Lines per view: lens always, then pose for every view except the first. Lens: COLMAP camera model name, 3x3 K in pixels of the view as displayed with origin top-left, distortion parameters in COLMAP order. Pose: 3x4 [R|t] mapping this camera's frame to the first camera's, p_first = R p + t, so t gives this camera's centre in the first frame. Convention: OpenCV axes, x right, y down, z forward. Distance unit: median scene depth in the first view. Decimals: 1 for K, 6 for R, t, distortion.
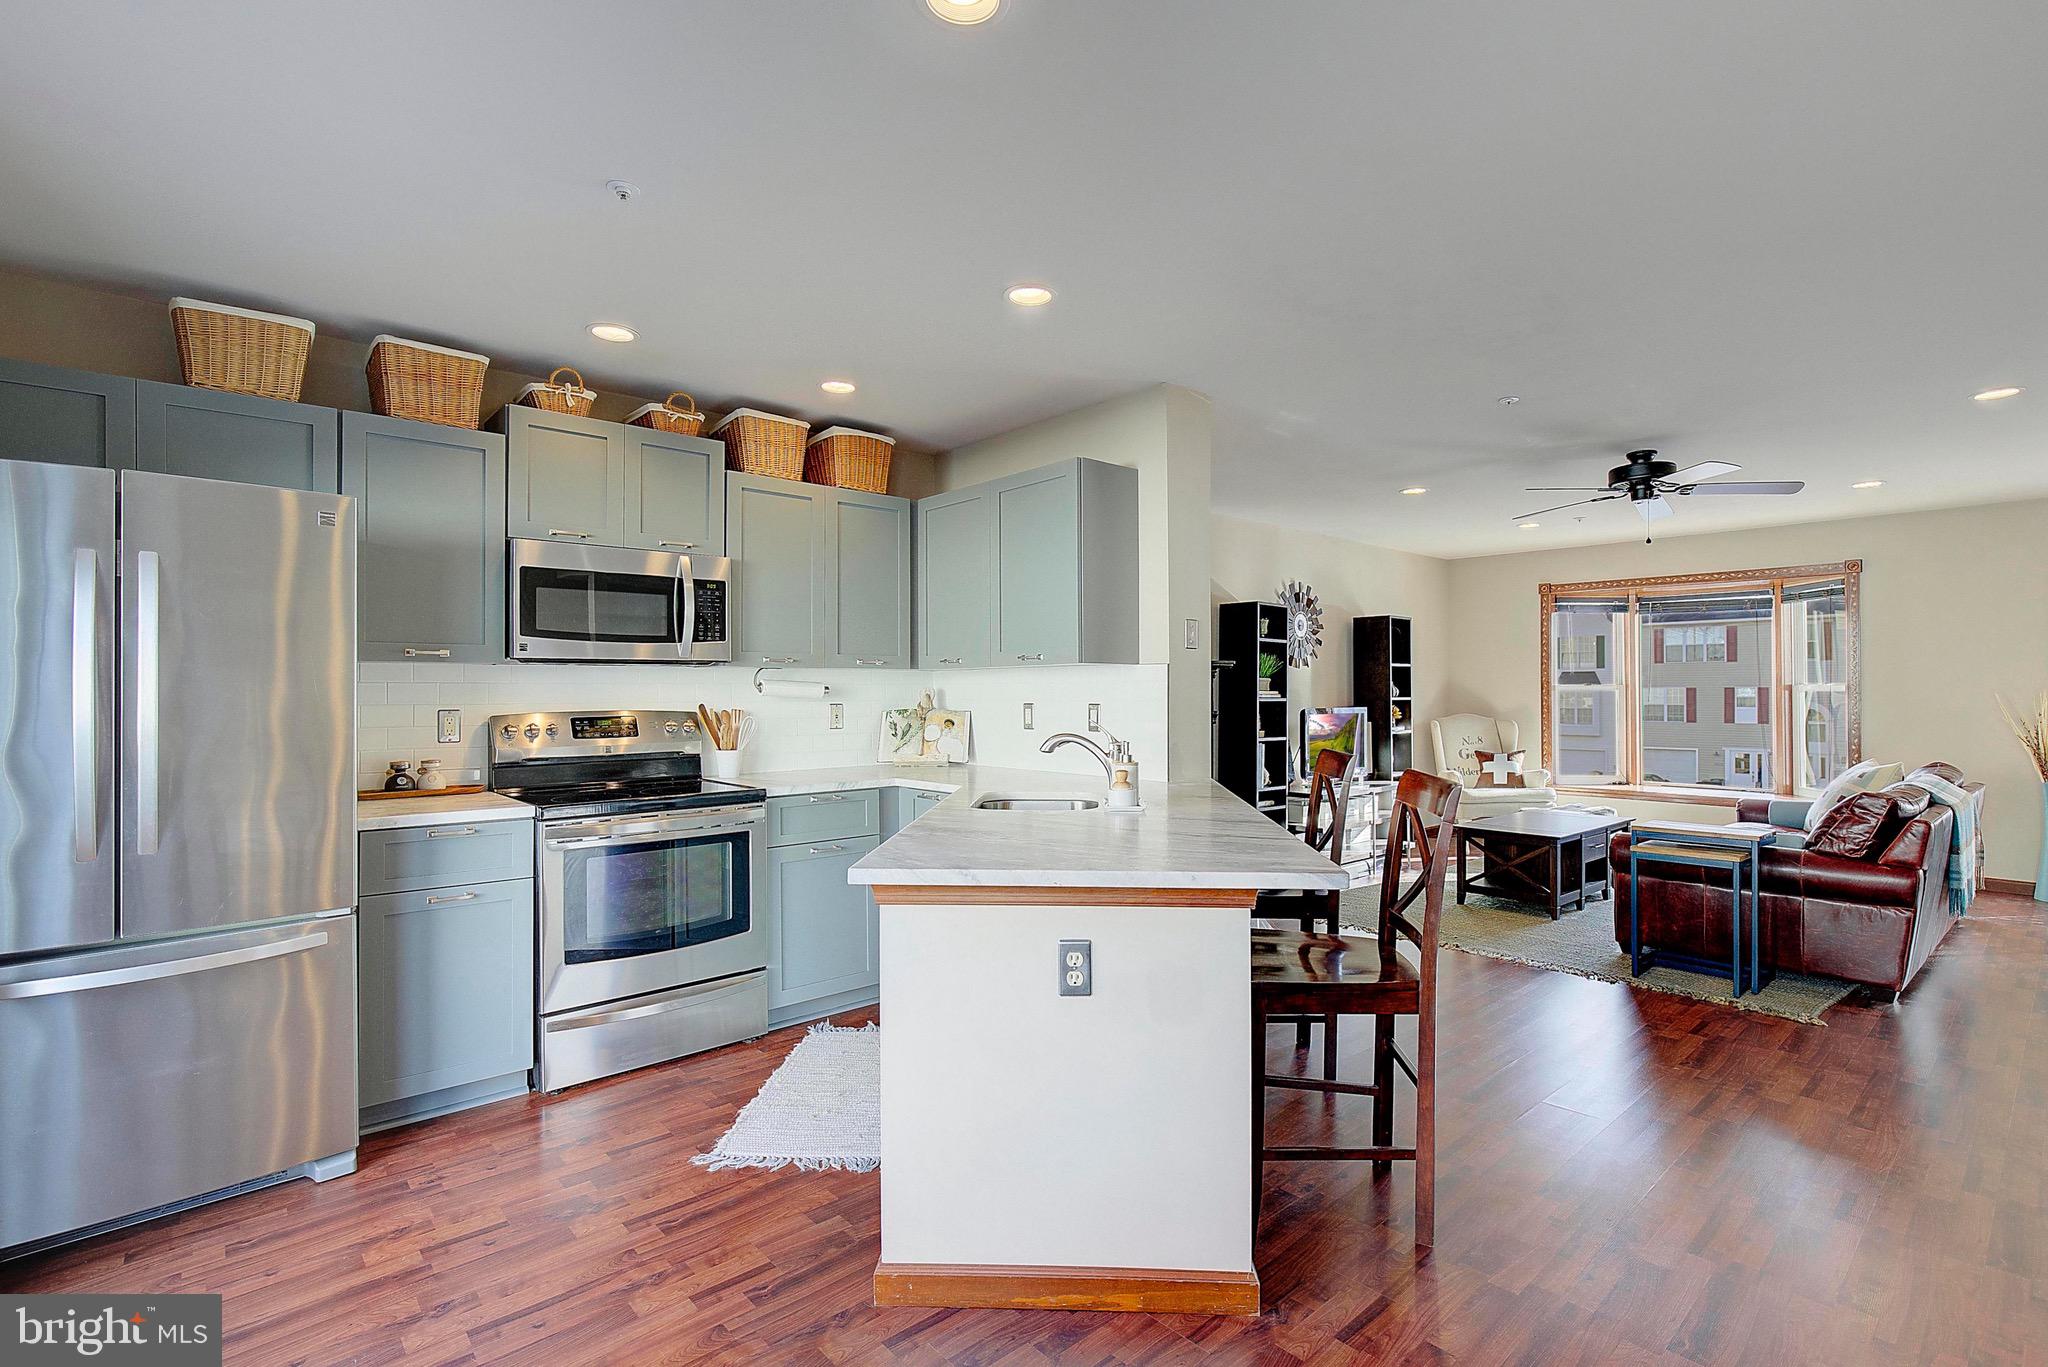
lens RADIAL K [[952.2, 0, 1032.6], [0, 952.2, 685.9], [0, 0, 1]] dist [-0.014175, 0.000202]
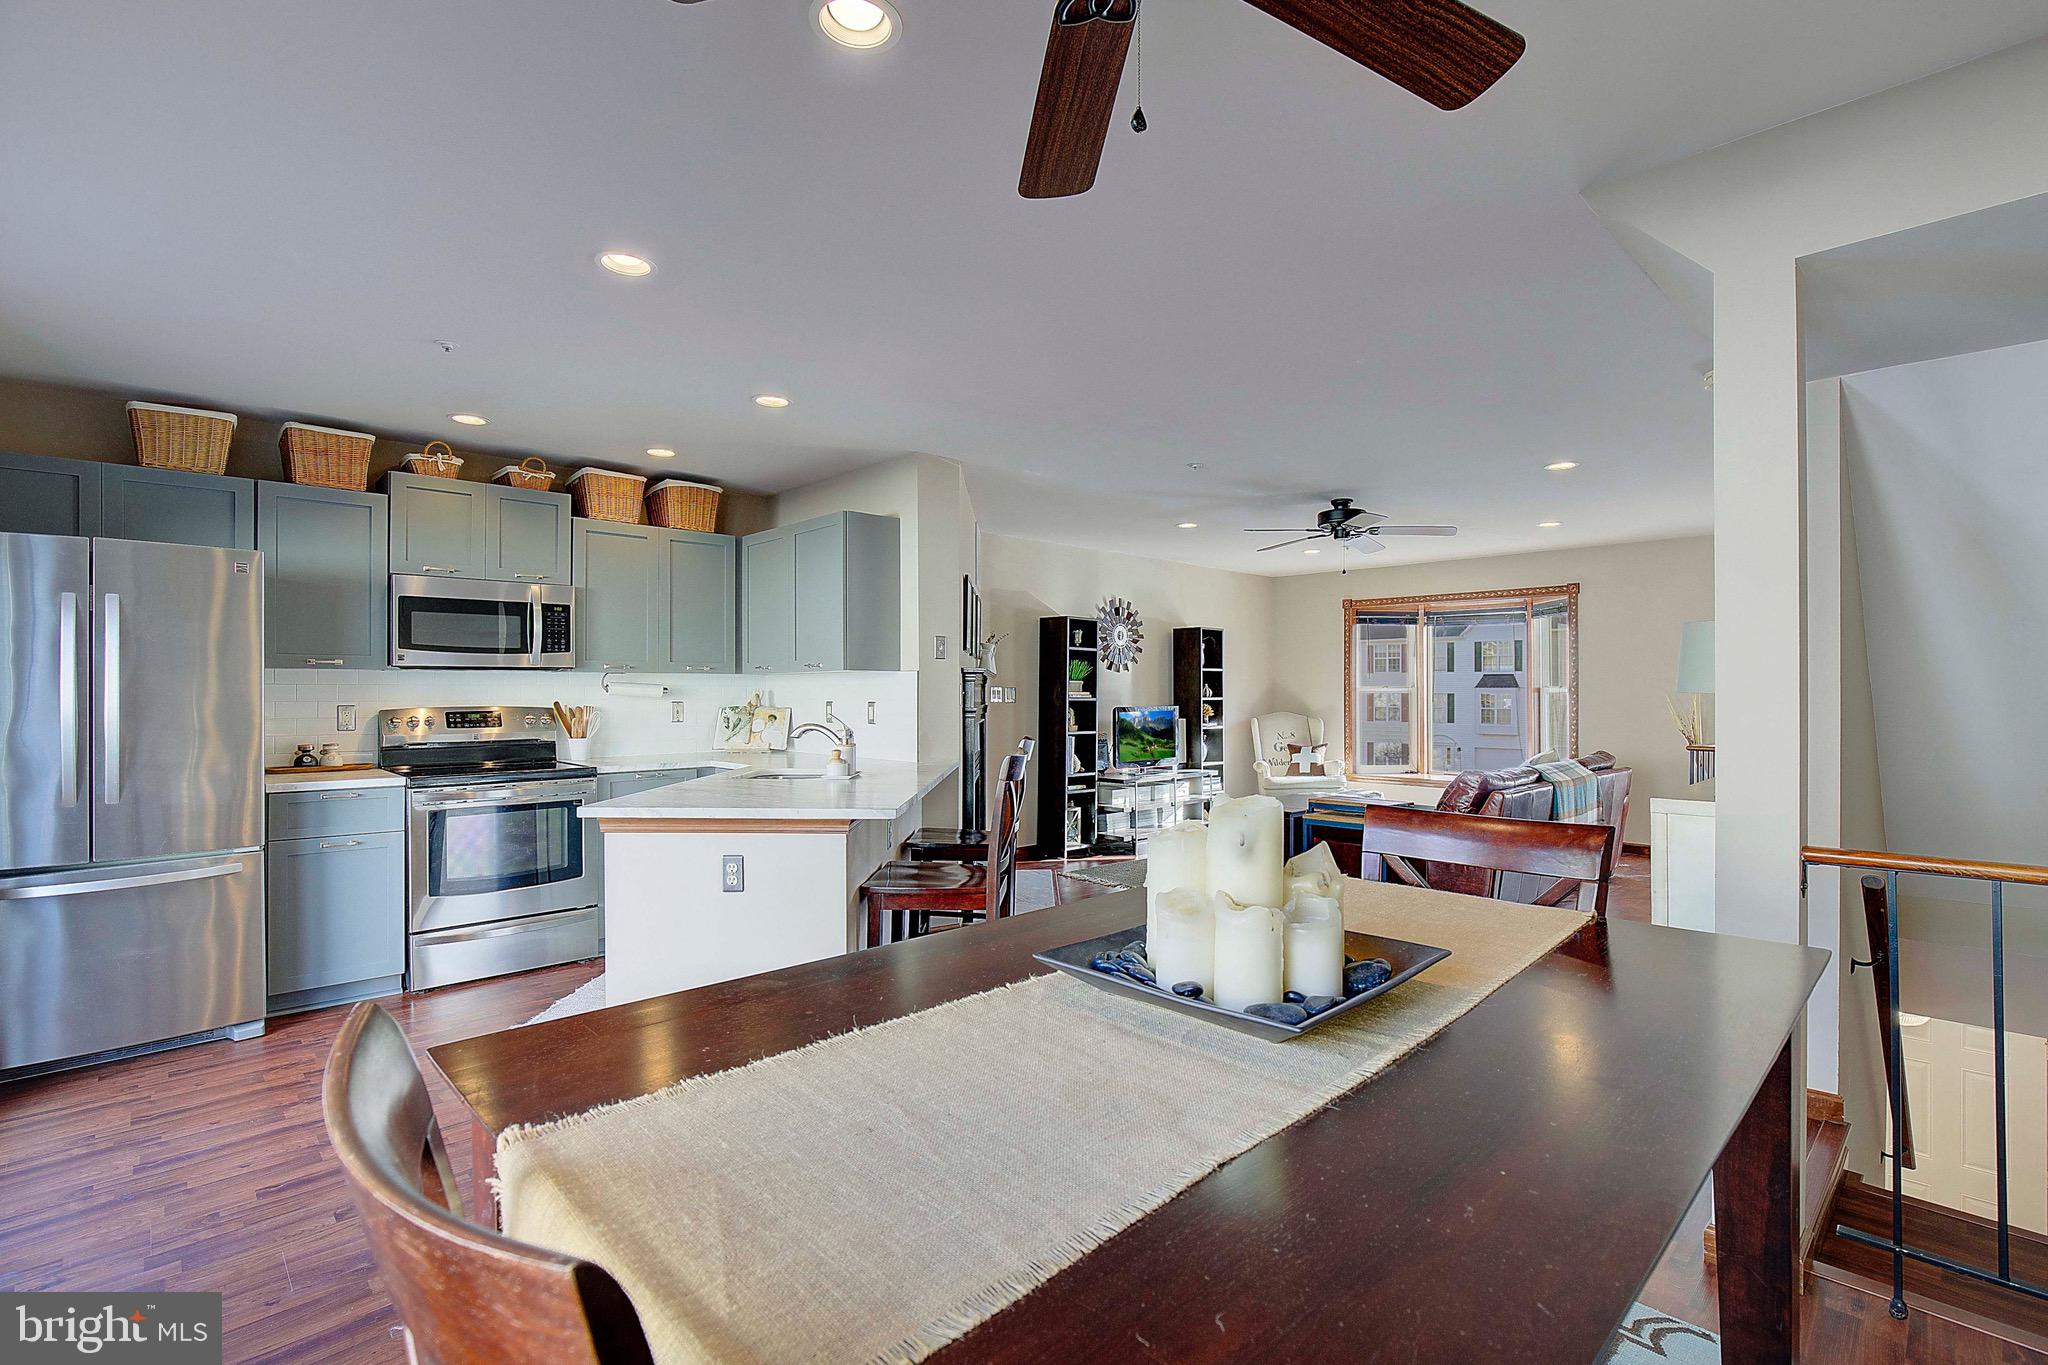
lens RADIAL K [[952.2, 0, 1032.4], [0, 952.2, 691.0], [0, 0, 1]] dist [-0.014175, 0.000202]
pose [[0.999501, 0.002655, 0.031464, 0.244000], [-0.002835, 0.999980, 0.005702, -0.003582], [-0.031449, -0.005788, 0.999489, -0.278688]]
